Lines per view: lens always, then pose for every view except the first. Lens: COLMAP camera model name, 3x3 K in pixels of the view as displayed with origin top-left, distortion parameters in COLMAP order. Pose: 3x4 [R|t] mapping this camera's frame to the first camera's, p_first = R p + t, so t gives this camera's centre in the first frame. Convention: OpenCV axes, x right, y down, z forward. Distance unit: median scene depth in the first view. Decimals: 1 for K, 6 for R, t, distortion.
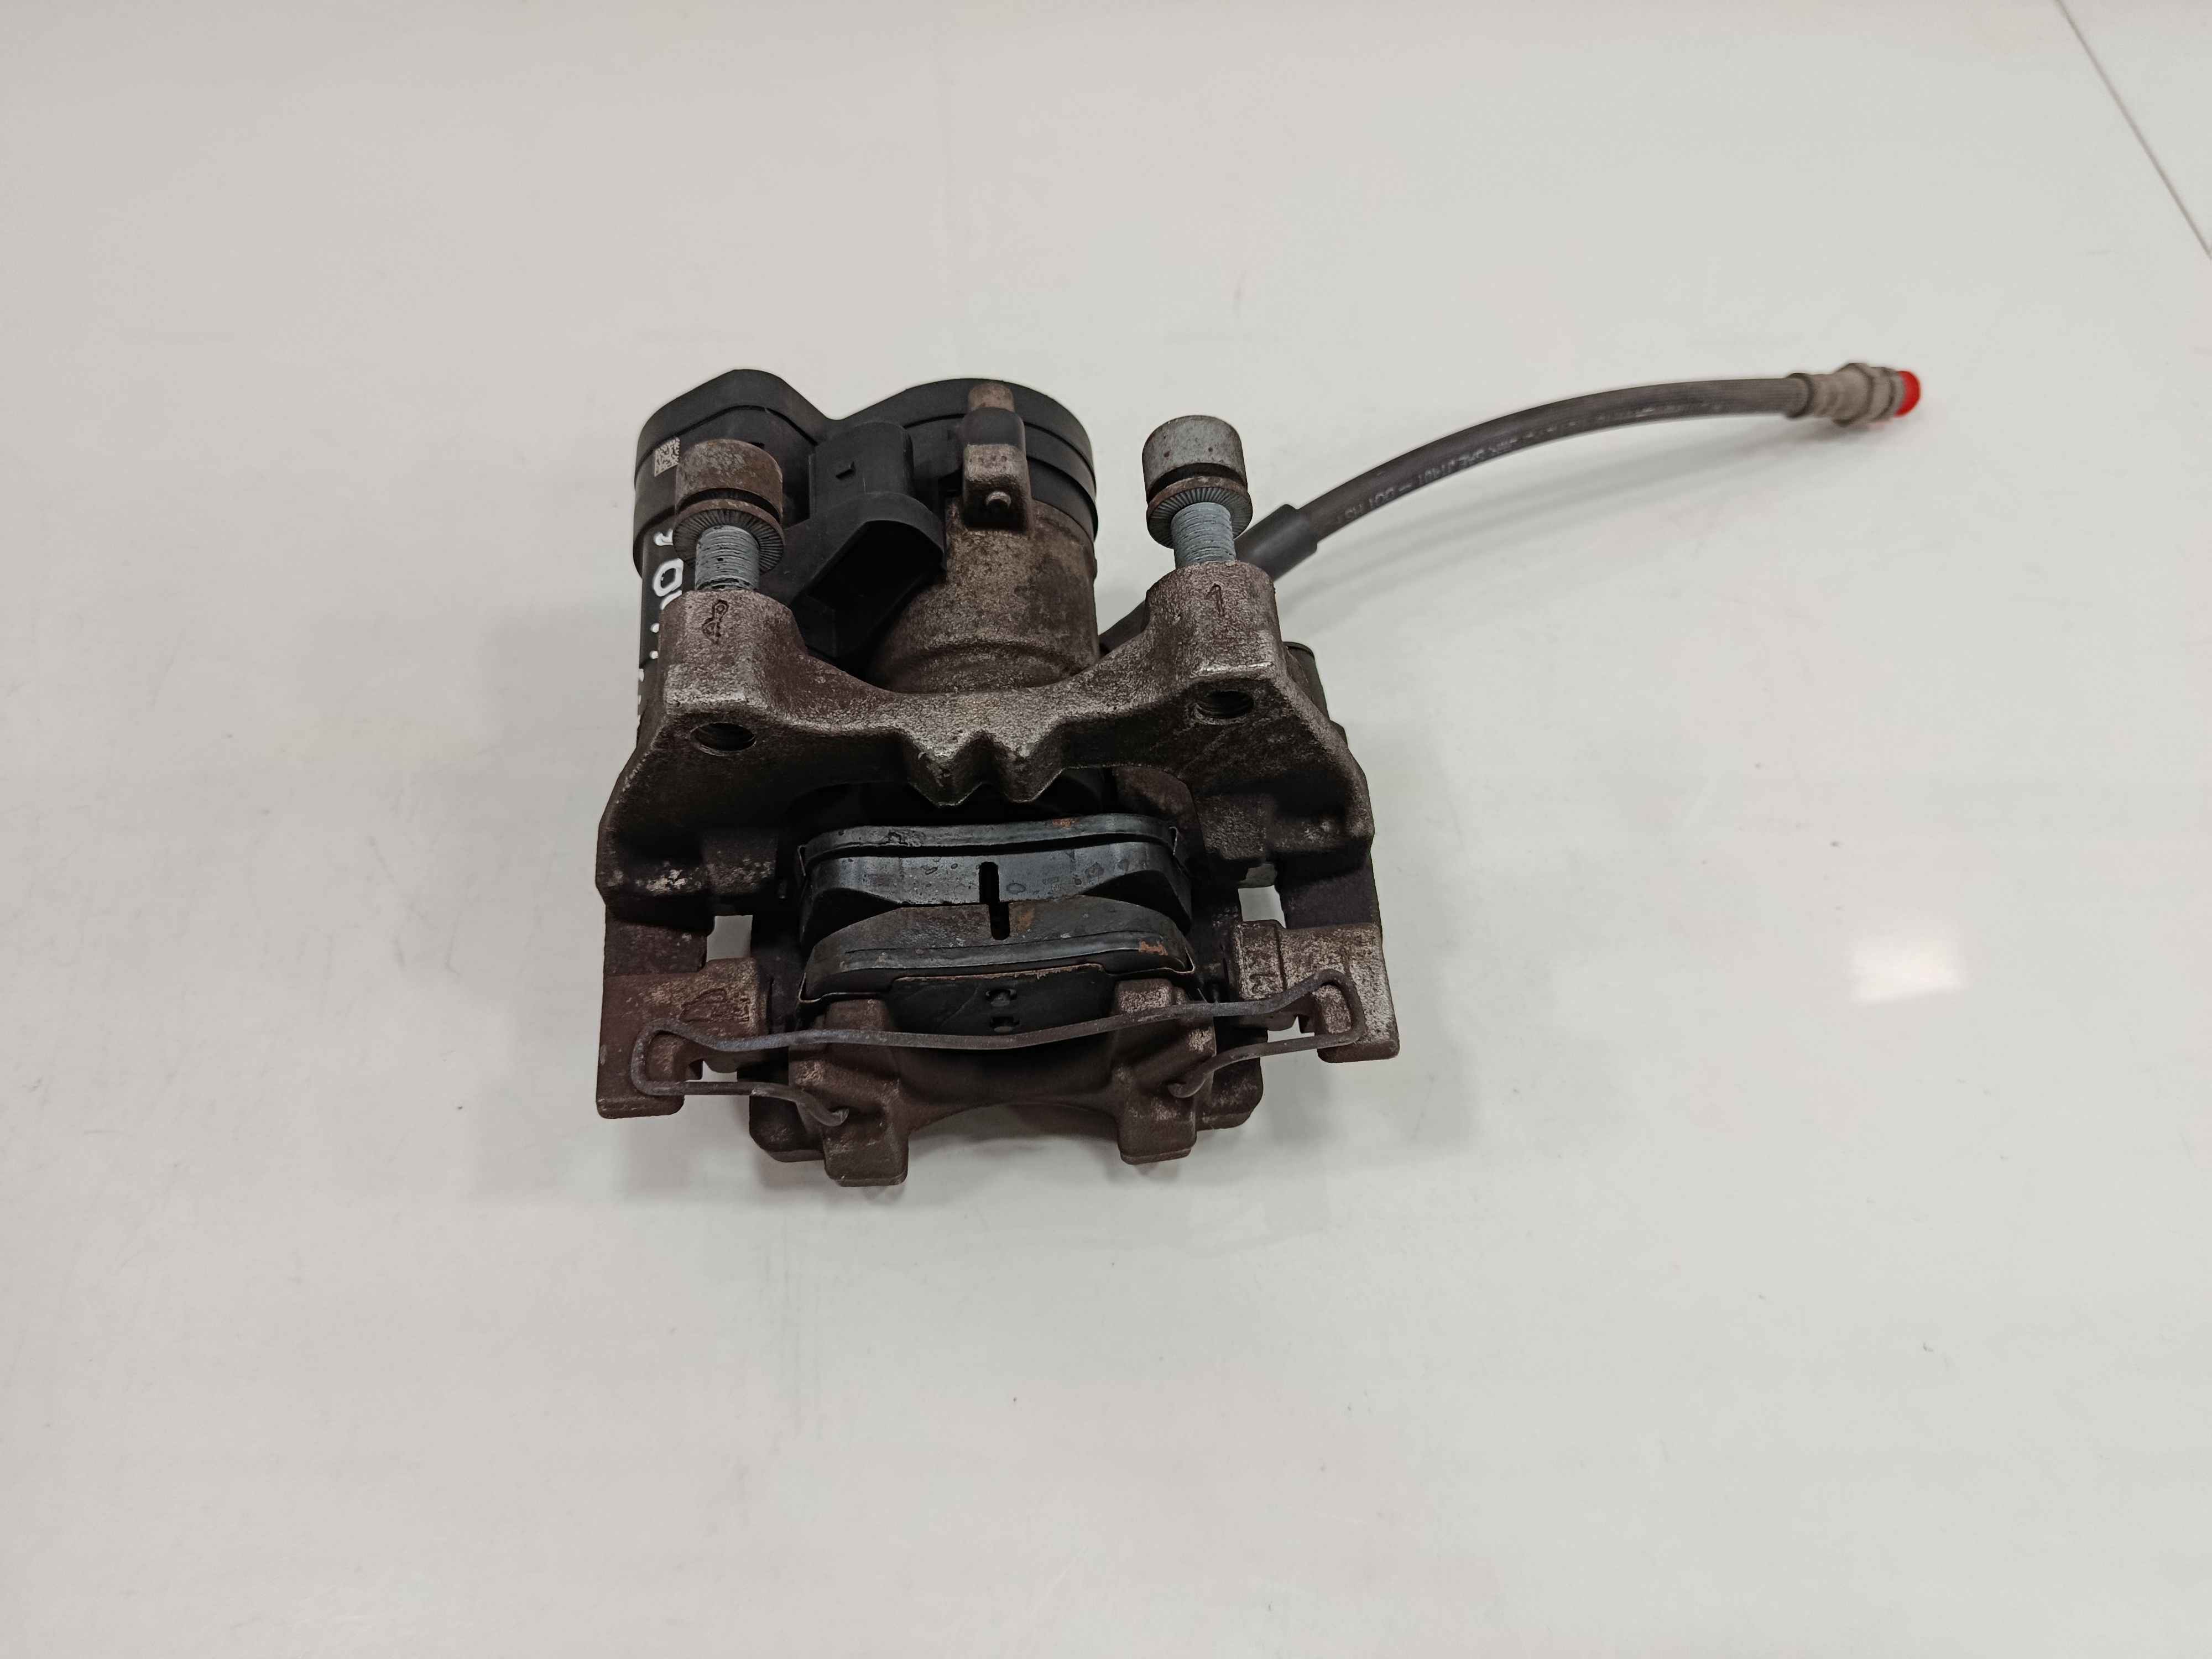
lens RADIAL K [[1533.4, 0, 1105.7], [0, 1533.4, 847.8], [0, 0, 1]] dist [0.019831, -0.069654]
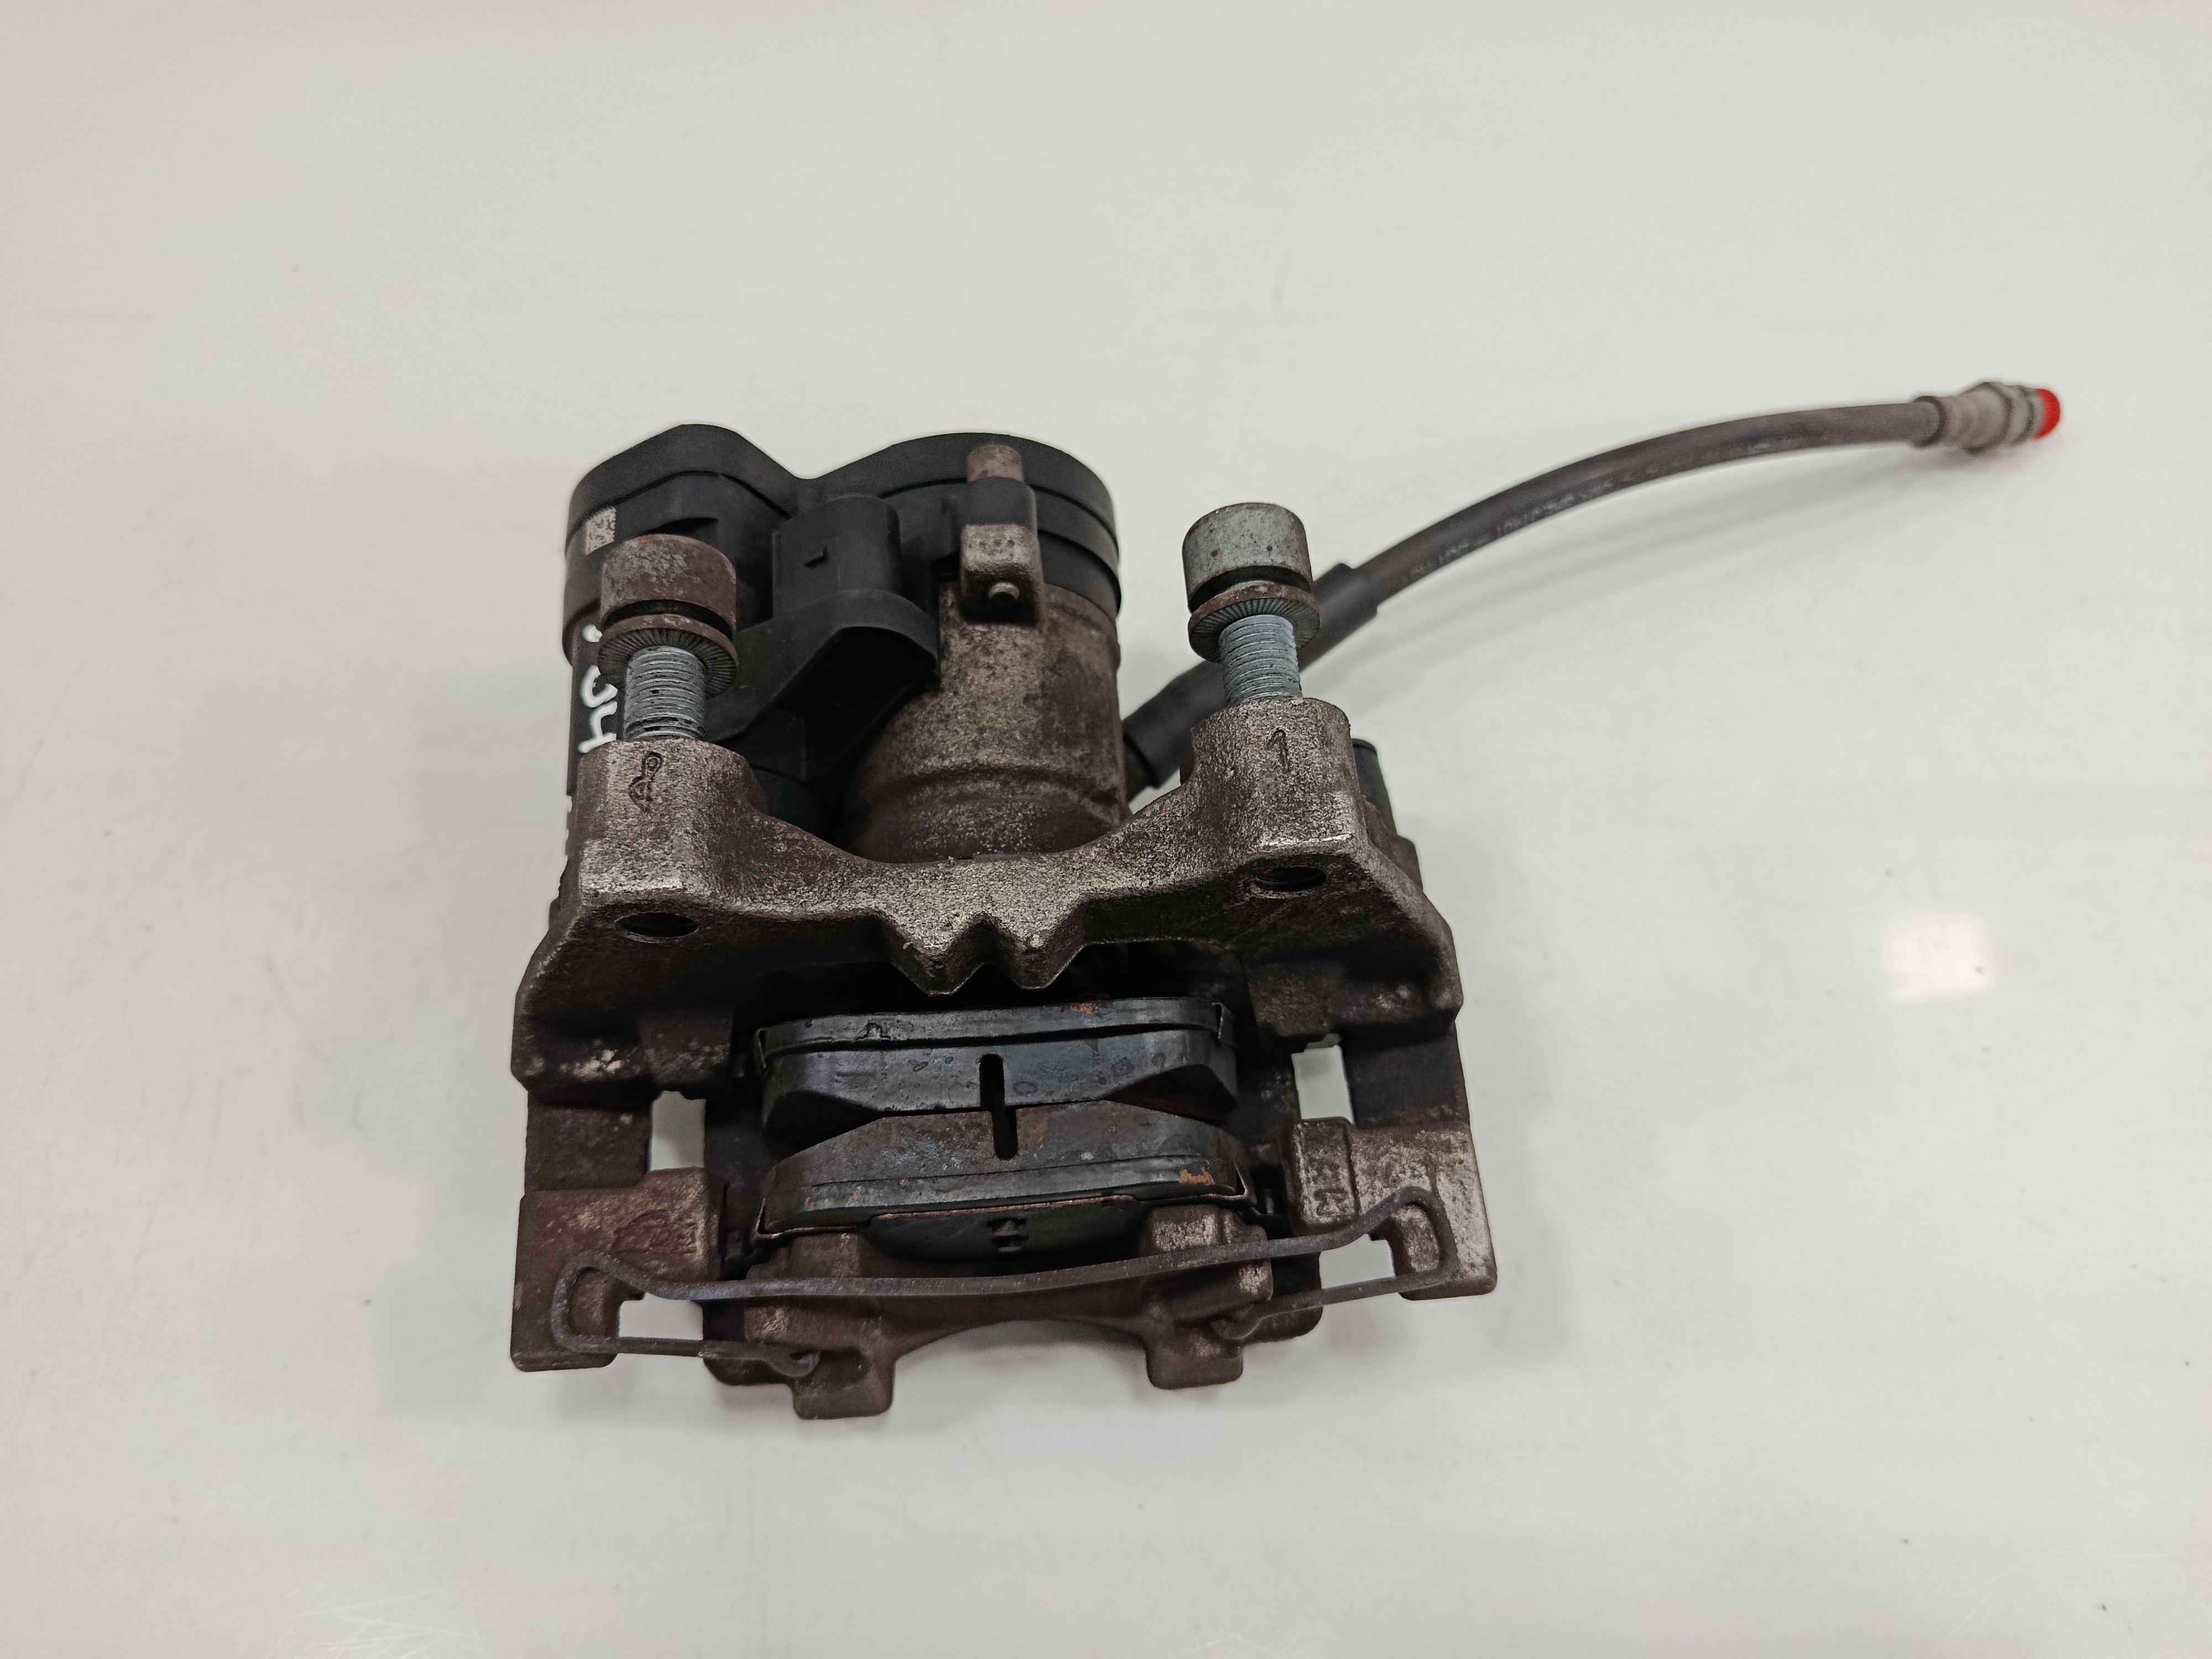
lens RADIAL K [[1552.7, 0, 1106.0], [0, 1552.7, 829.5], [0, 0, 1]] dist [0.007947, -0.061203]
pose [[0.999997, 0.001252, -0.002121, -0.014439], [-0.001200, 0.999702, 0.024376, -0.128593], [0.002151, -0.024373, 0.999701, 0.183198]]
